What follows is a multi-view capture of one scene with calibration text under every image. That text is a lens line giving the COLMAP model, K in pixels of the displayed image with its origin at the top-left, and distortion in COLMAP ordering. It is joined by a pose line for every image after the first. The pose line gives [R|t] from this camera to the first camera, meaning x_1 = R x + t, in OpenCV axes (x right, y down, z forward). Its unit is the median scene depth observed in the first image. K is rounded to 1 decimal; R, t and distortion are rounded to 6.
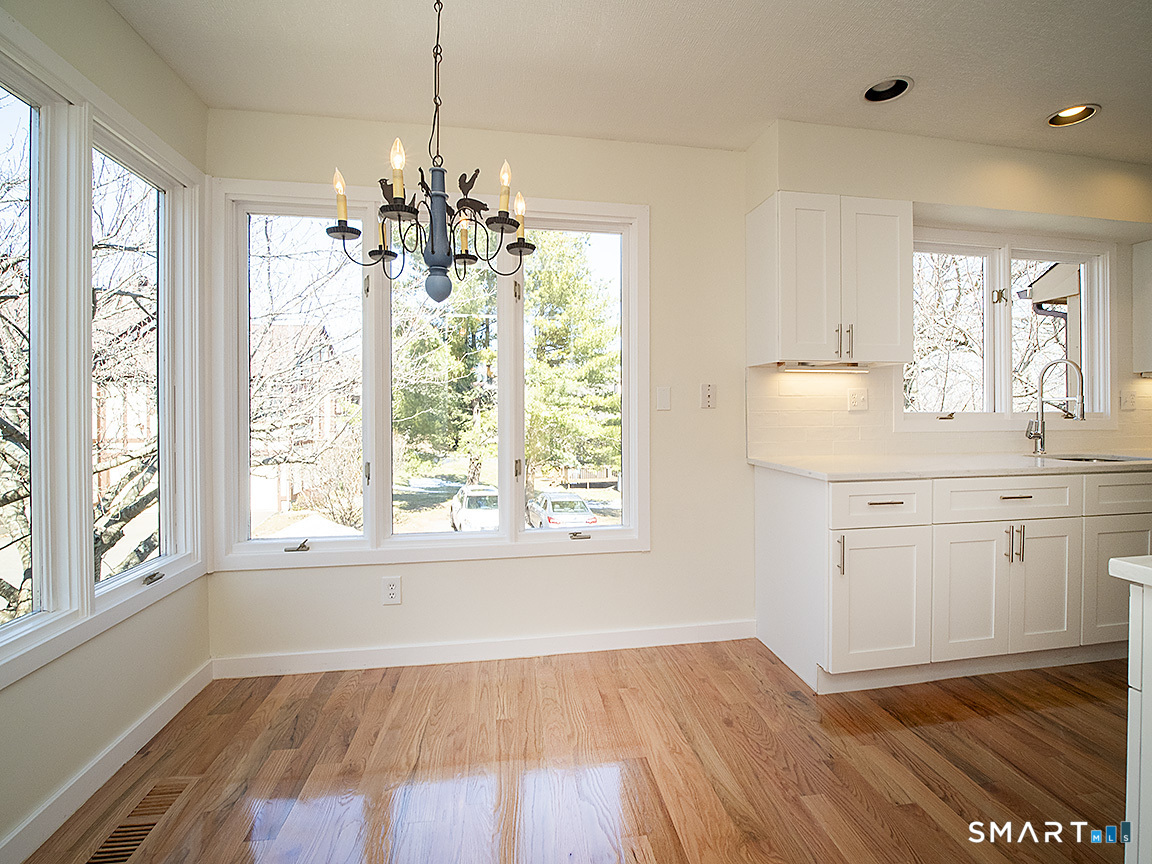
lens RADIAL K [[535.8, 0, 578.1], [0, 535.8, 437.7], [0, 0, 1]] dist [-0.015695, 0.000304]
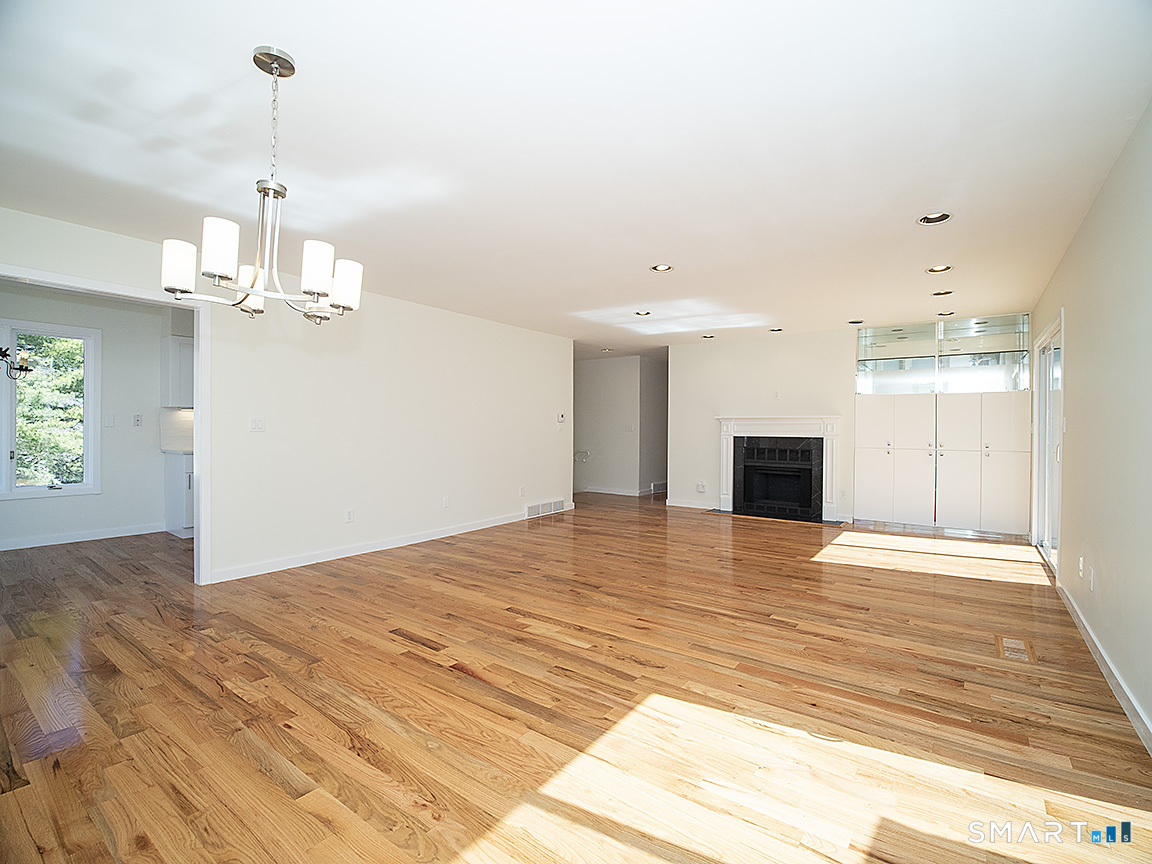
lens RADIAL K [[535.8, 0, 578.1], [0, 535.8, 437.7], [0, 0, 1]] dist [-0.015695, 0.000304]
pose [[0.713557, 0.014613, 0.700444, 0.002062], [0.010855, 0.999432, -0.031908, 0.012249], [-0.700513, 0.030372, 0.712993, -0.267625]]
